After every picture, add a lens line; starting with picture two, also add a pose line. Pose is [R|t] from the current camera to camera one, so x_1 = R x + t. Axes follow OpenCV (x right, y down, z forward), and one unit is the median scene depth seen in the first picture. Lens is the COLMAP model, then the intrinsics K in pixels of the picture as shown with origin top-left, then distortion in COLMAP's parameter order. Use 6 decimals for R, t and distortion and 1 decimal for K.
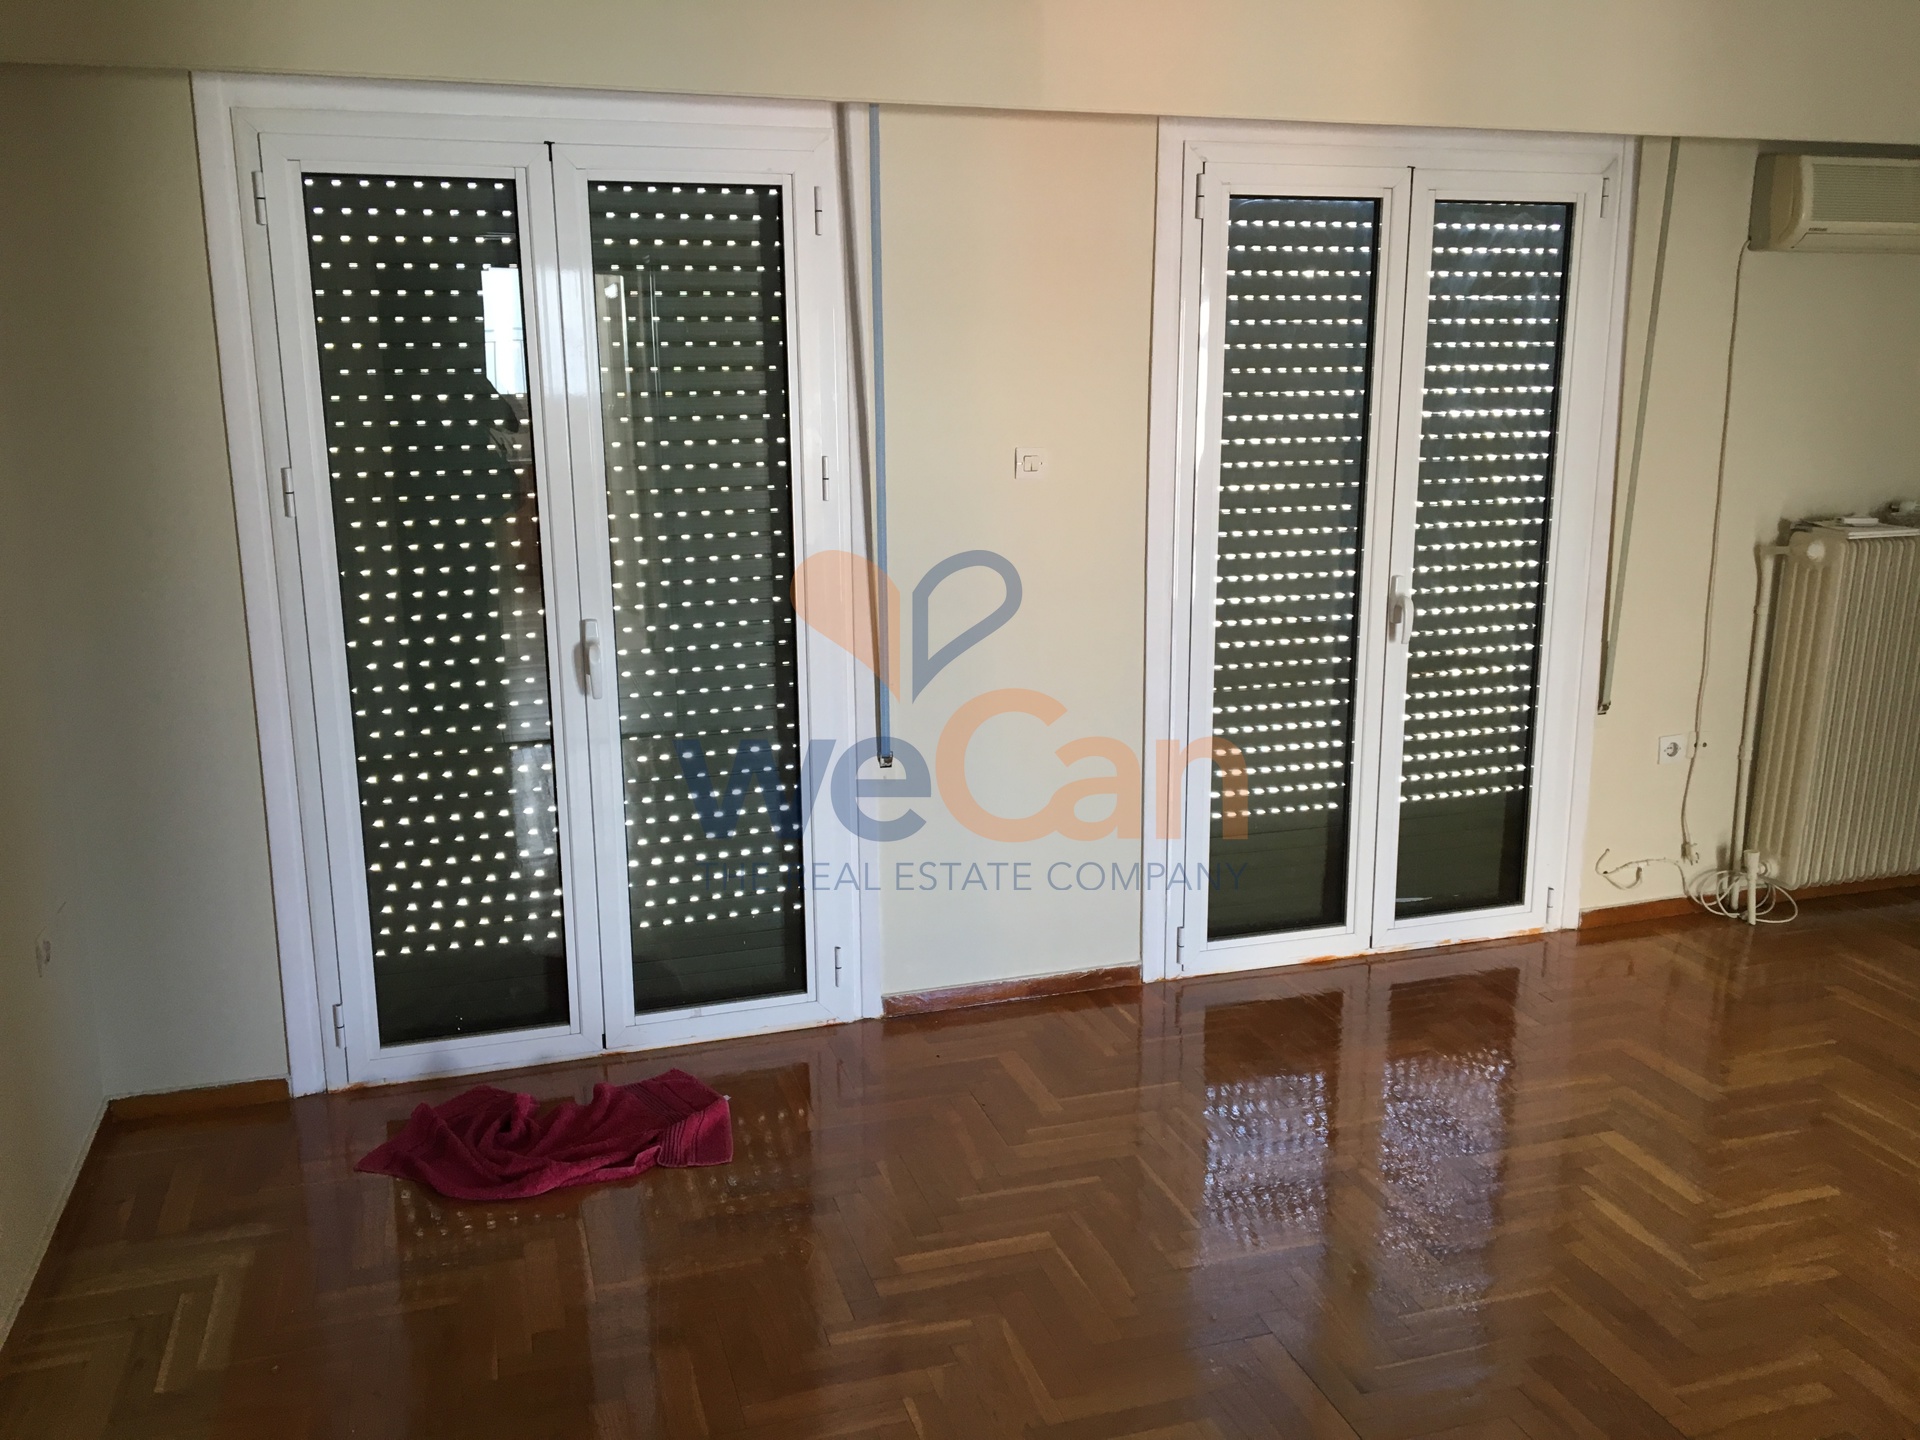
lens RADIAL K [[1622.0, 0, 950.1], [0, 1622.0, 719.1], [0, 0, 1]] dist [0.077384, -0.108225]
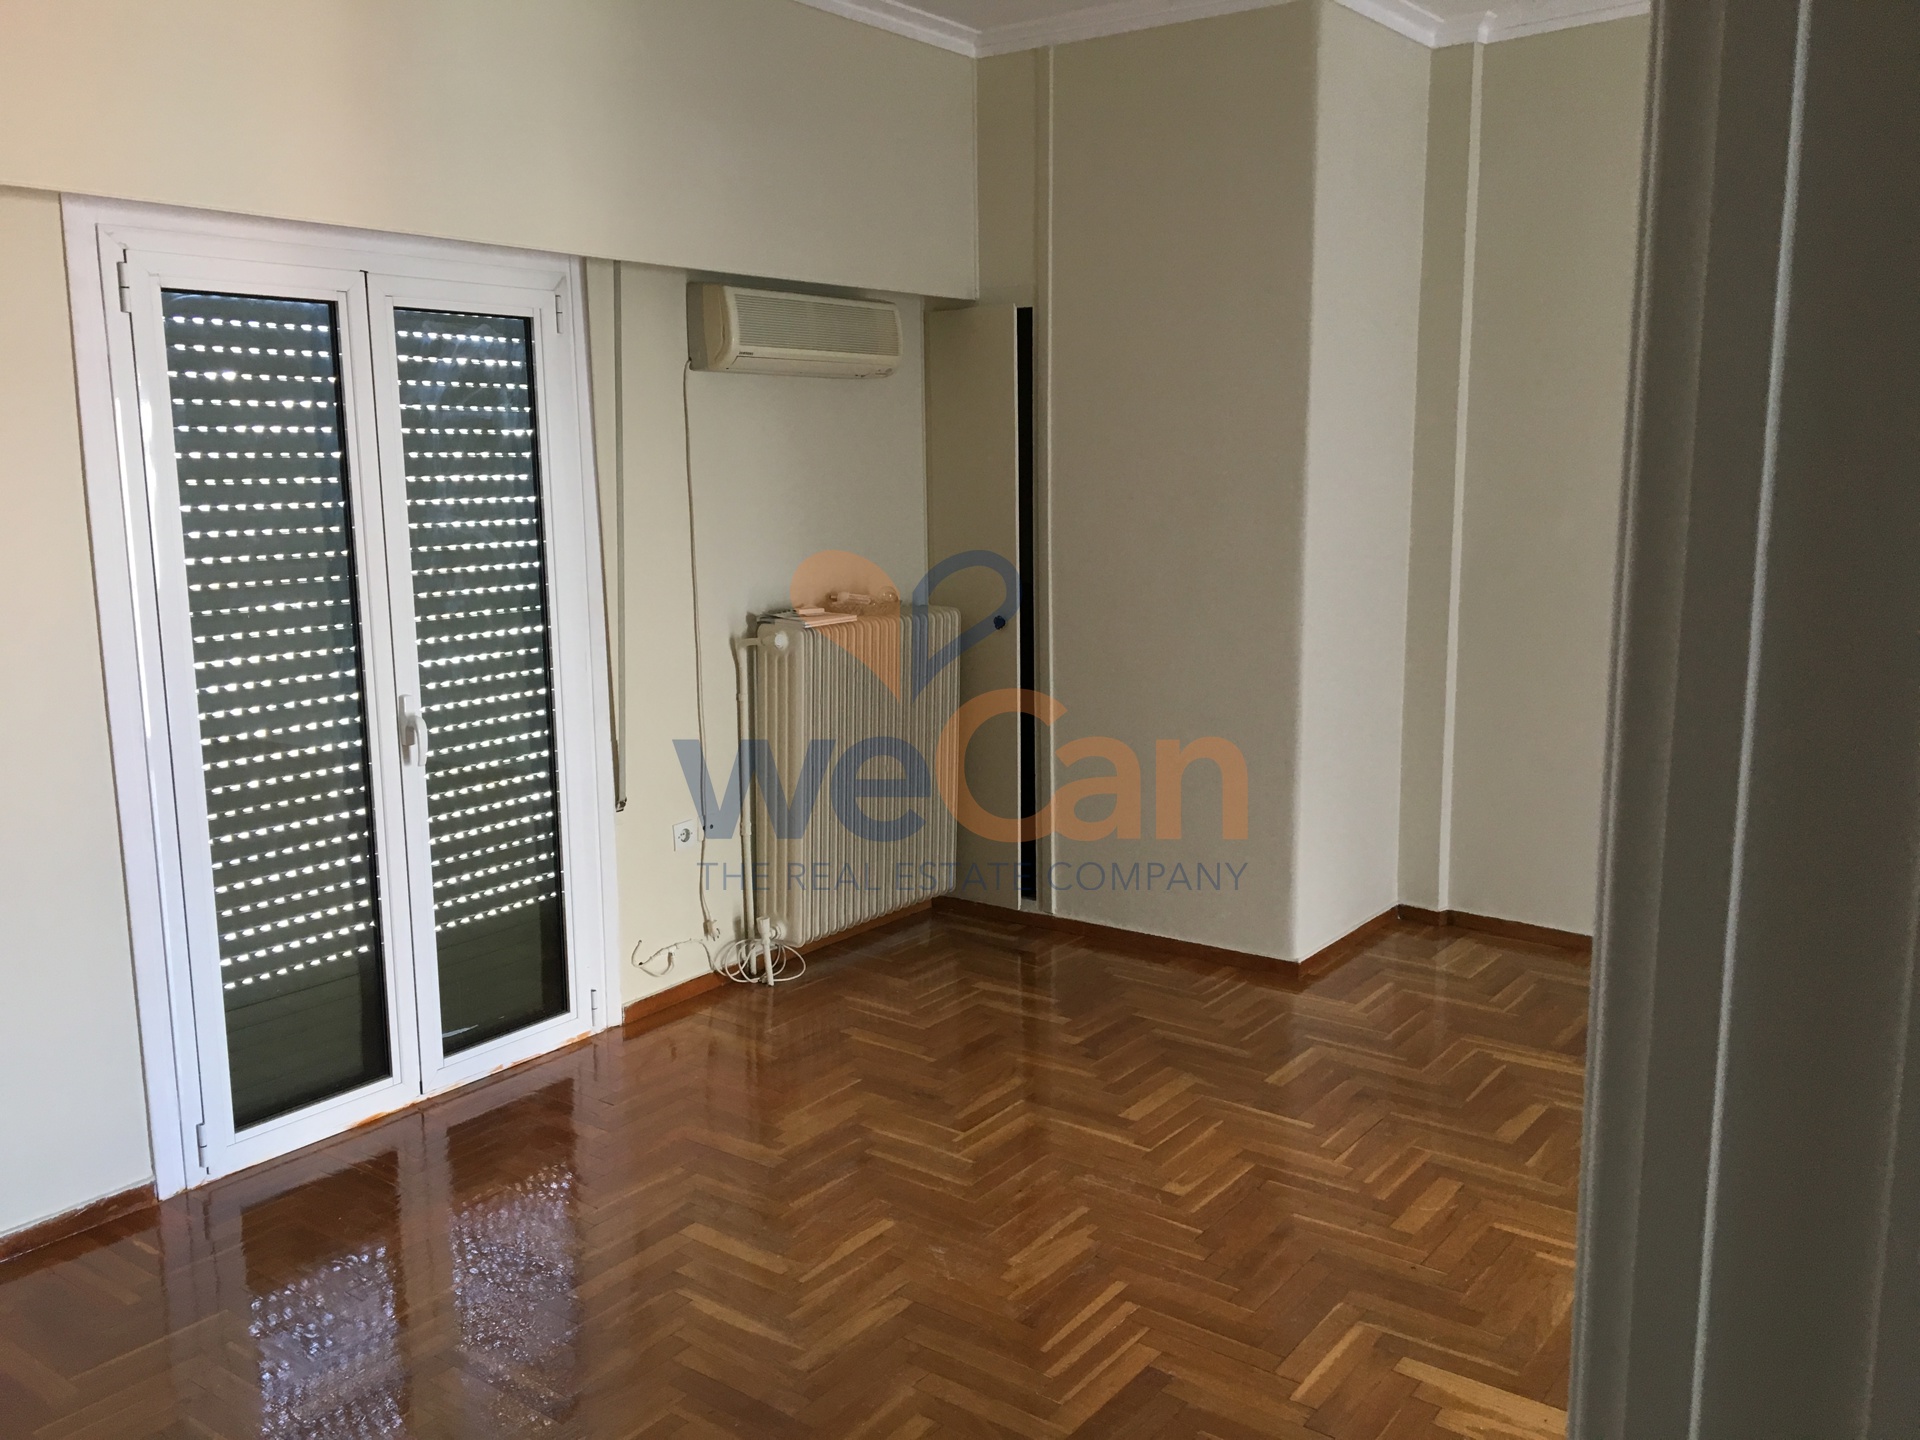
lens RADIAL K [[1622.0, 0, 962.3], [0, 1622.0, 705.9], [0, 0, 1]] dist [0.077384, -0.108225]
pose [[0.808048, -0.093087, 0.581715, -0.016081], [0.132994, 0.990771, -0.026195, -0.013623], [-0.573908, 0.098531, 0.812971, 0.045109]]
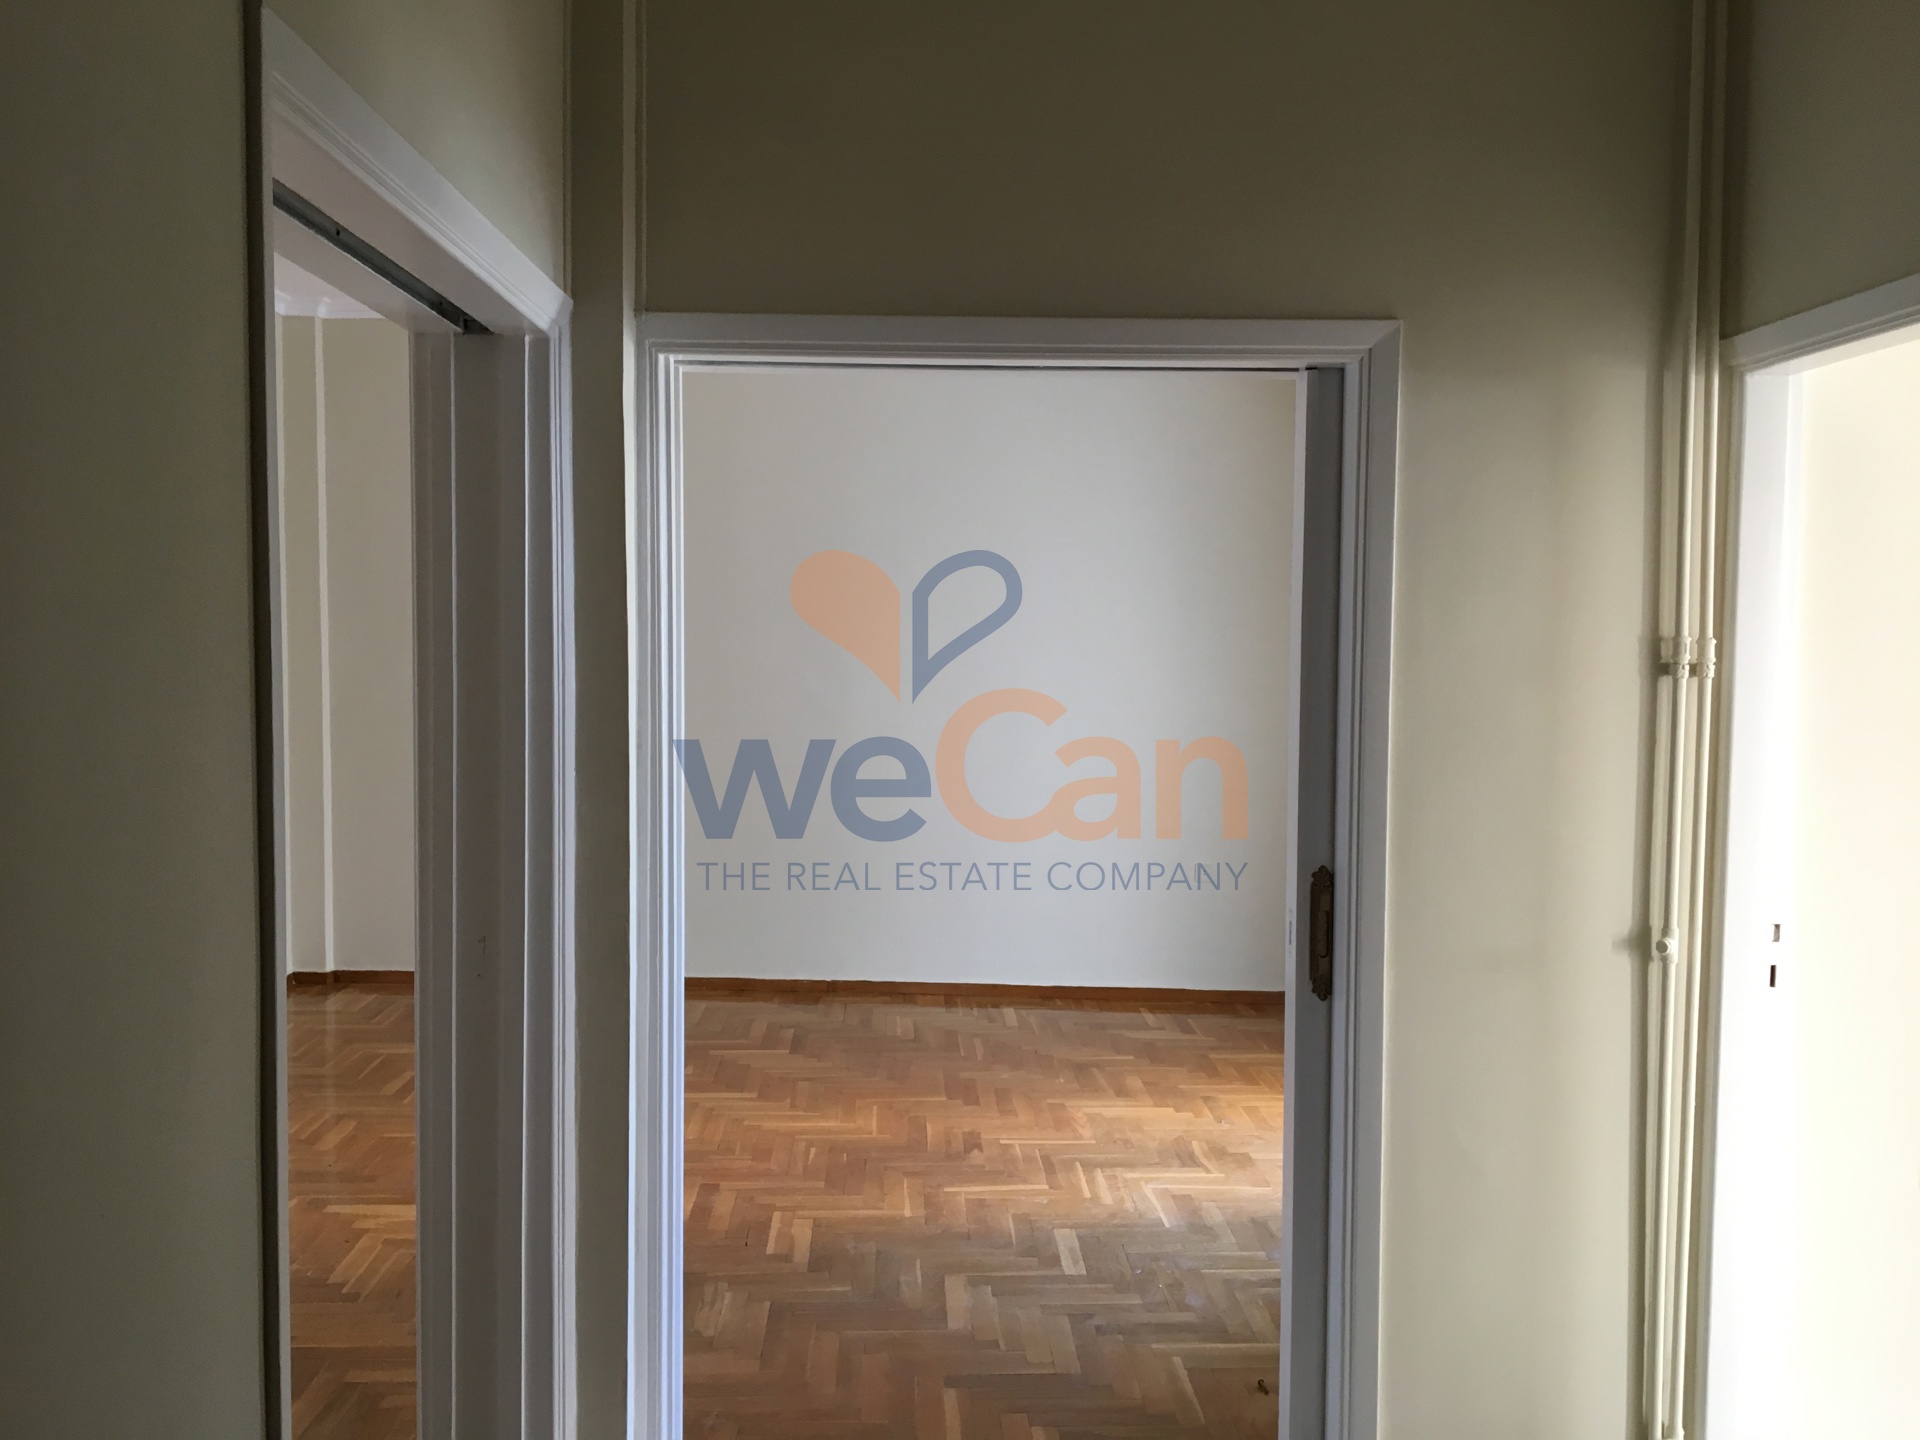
lens RADIAL K [[1622.0, 0, 957.3], [0, 1622.0, 717.1], [0, 0, 1]] dist [0.077384, -0.108225]
pose [[0.265104, -0.056522, 0.962562, -0.378671], [0.199370, 0.979921, 0.002632, 0.035117], [-0.943383, 0.191208, 0.271050, -0.199939]]
